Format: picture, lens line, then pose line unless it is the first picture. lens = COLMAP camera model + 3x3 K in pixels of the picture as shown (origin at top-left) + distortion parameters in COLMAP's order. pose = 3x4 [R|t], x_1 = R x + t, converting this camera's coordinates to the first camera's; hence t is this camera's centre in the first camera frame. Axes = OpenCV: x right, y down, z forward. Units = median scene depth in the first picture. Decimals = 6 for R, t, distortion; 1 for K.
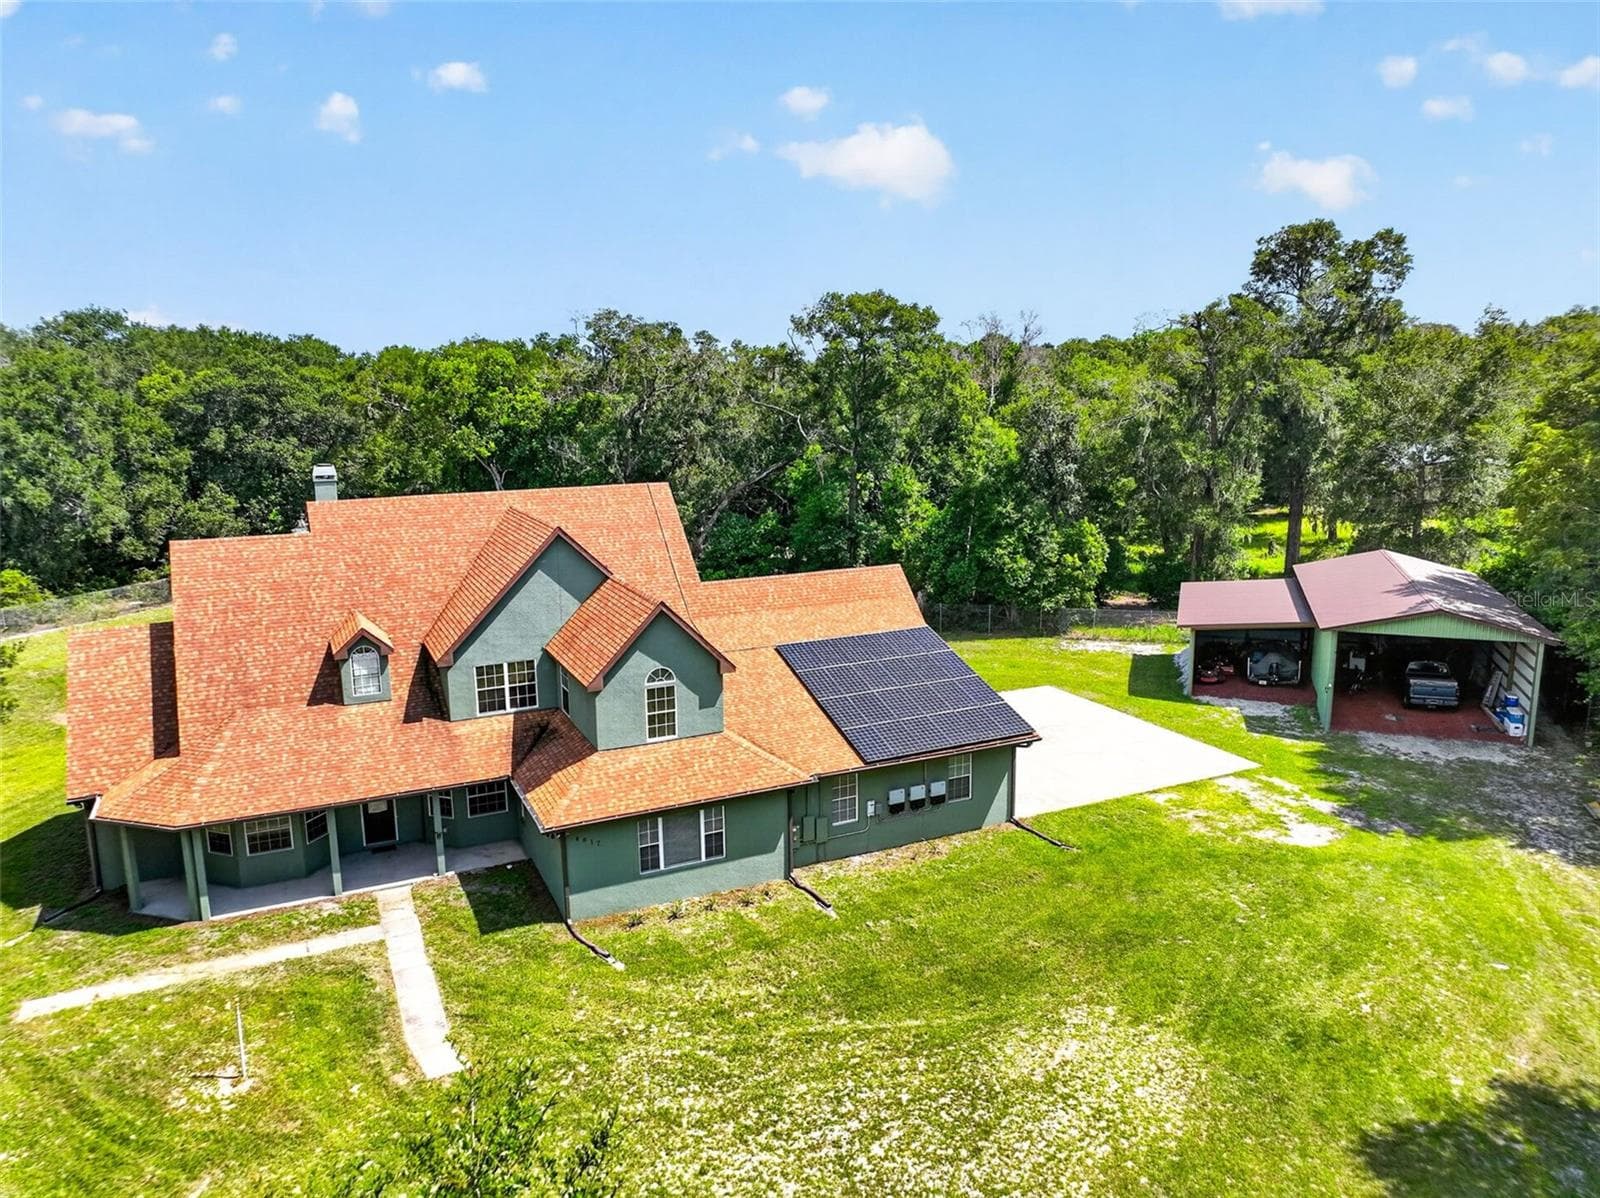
lens RADIAL K [[1114.6, 0, 813.5], [0, 1114.6, 608.6], [0, 0, 1]] dist [-0.003812, 0.009591]
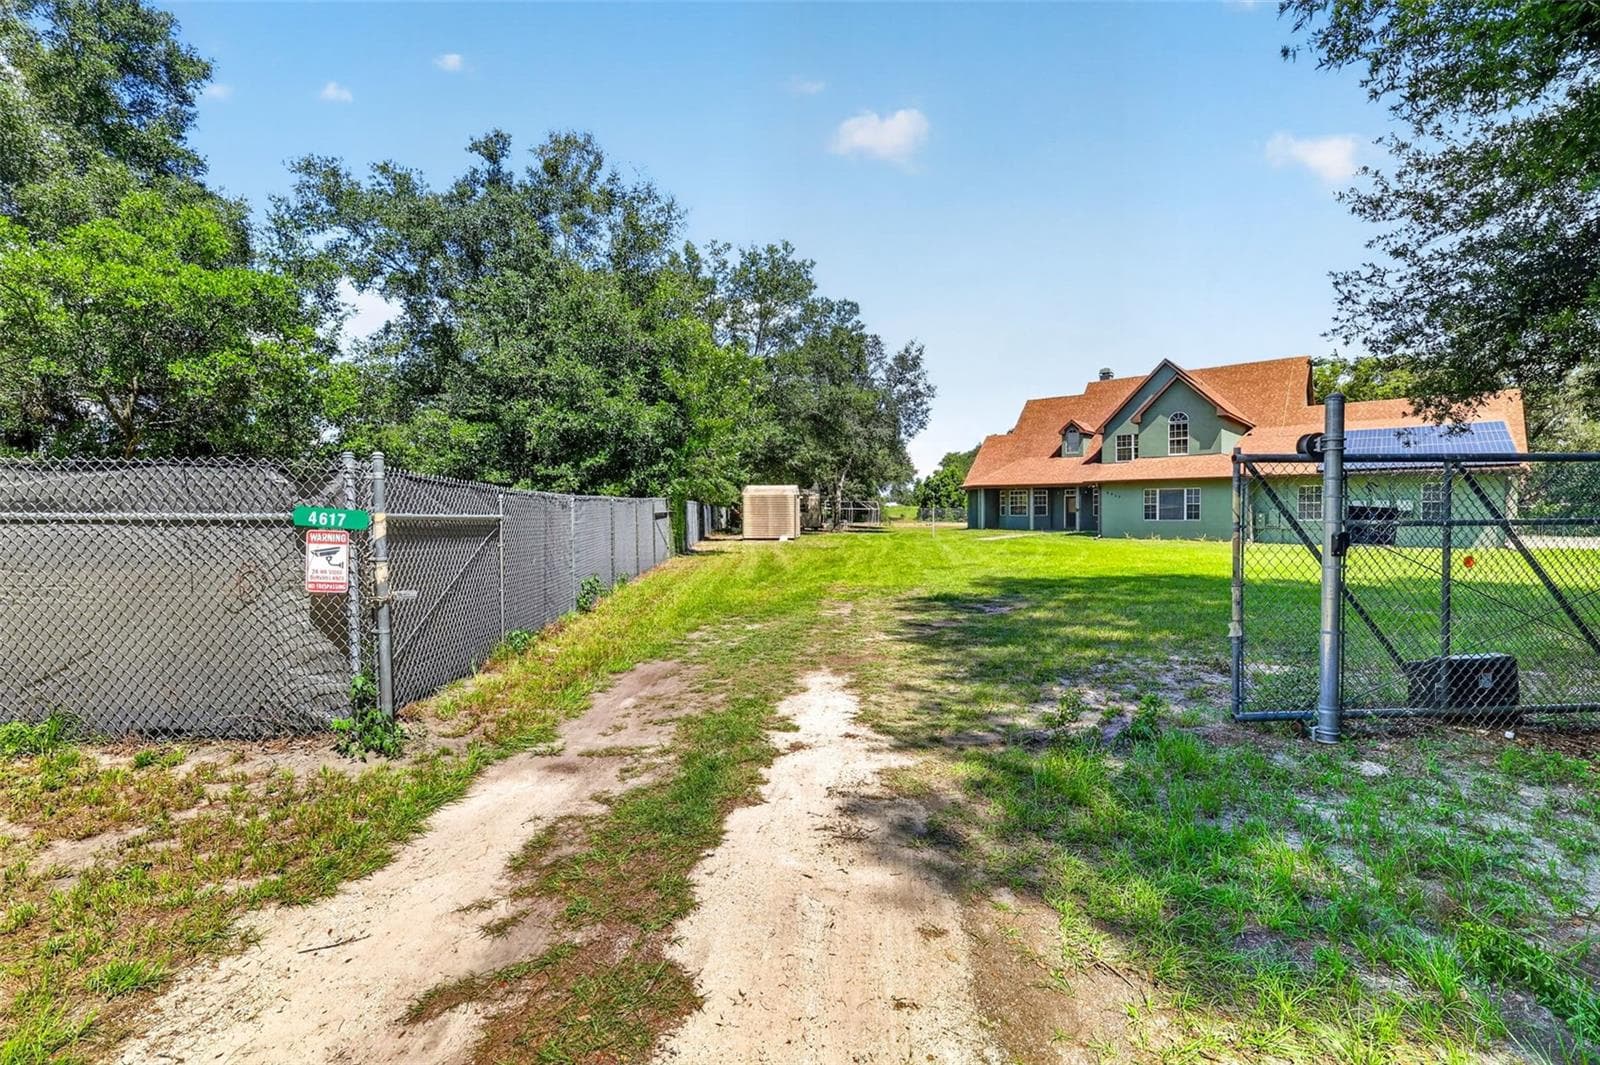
lens RADIAL K [[698.8, 0, 805.3], [0, 698.8, 527.8], [0, 0, 1]] dist [-0.001005, 0.000653]
pose [[0.401553, 0.033535, -0.915222, 0.613122], [-0.175999, 0.983528, -0.041182, 0.362782], [0.898765, 0.177615, 0.400841, 0.044541]]
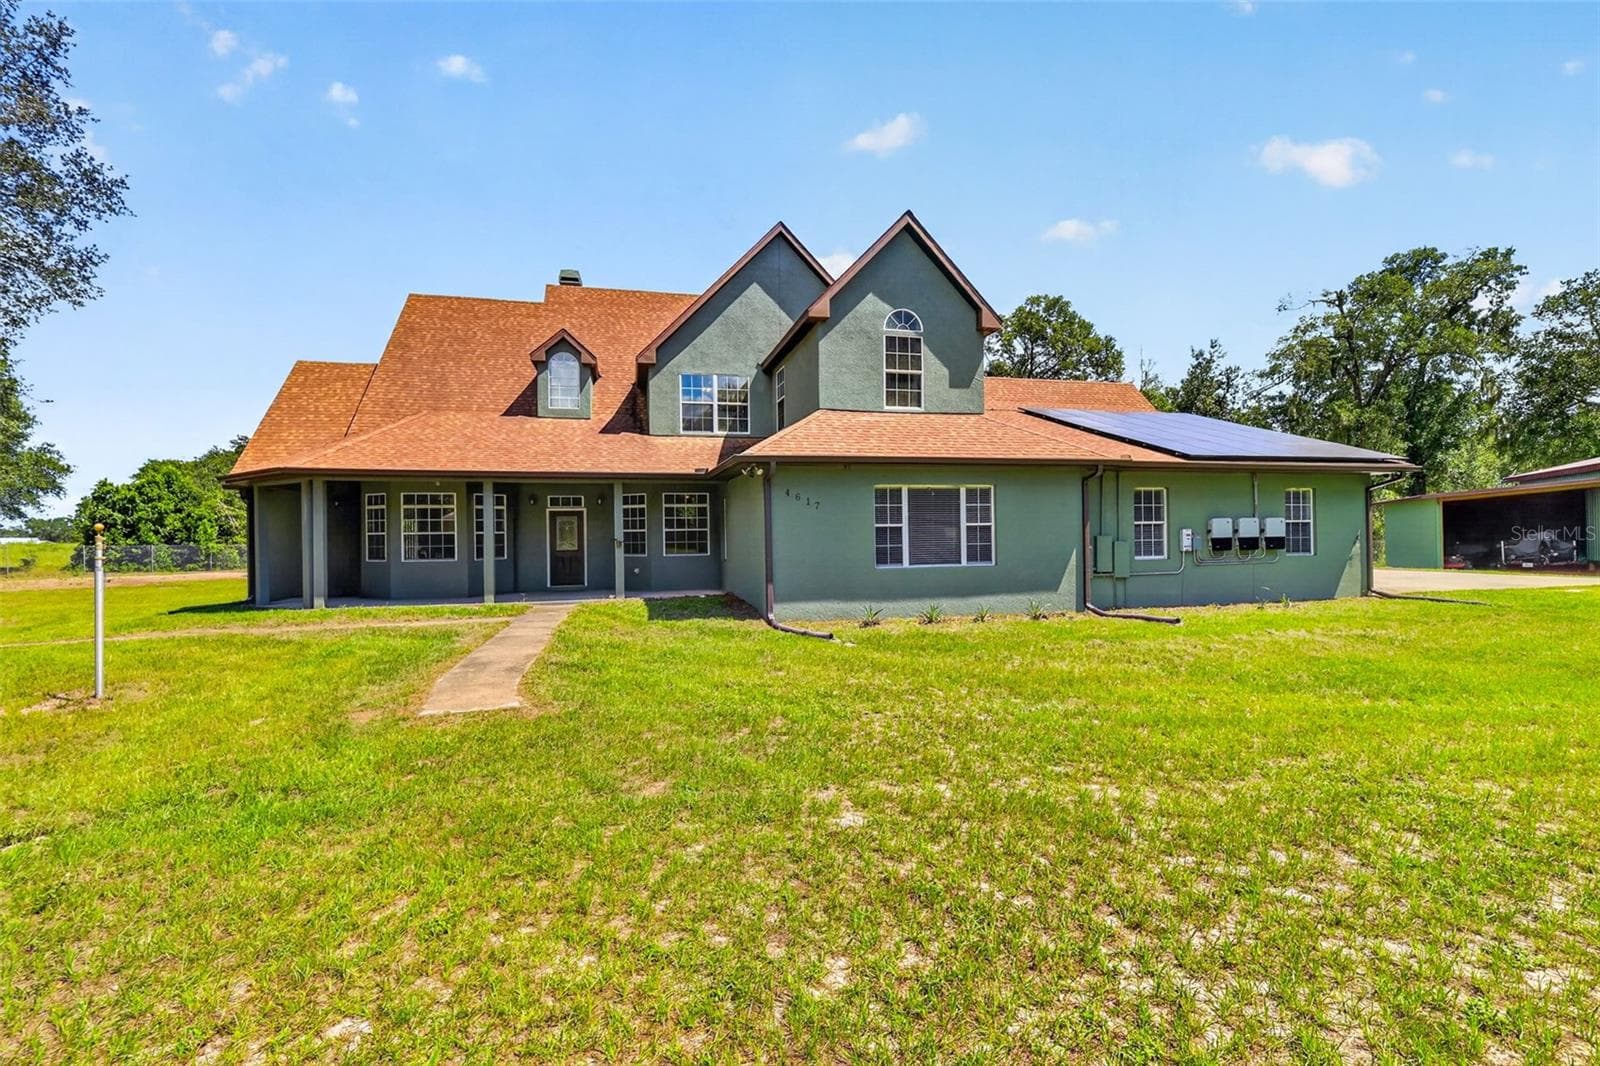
lens RADIAL K [[698.8, 0, 801.9], [0, 698.8, 529.7], [0, 0, 1]] dist [-0.001005, 0.000653]
pose [[0.979103, -0.005872, -0.203280, -0.102822], [-0.034695, 0.980106, -0.195421, 0.276703], [0.200383, 0.198390, 0.959421, 0.527112]]
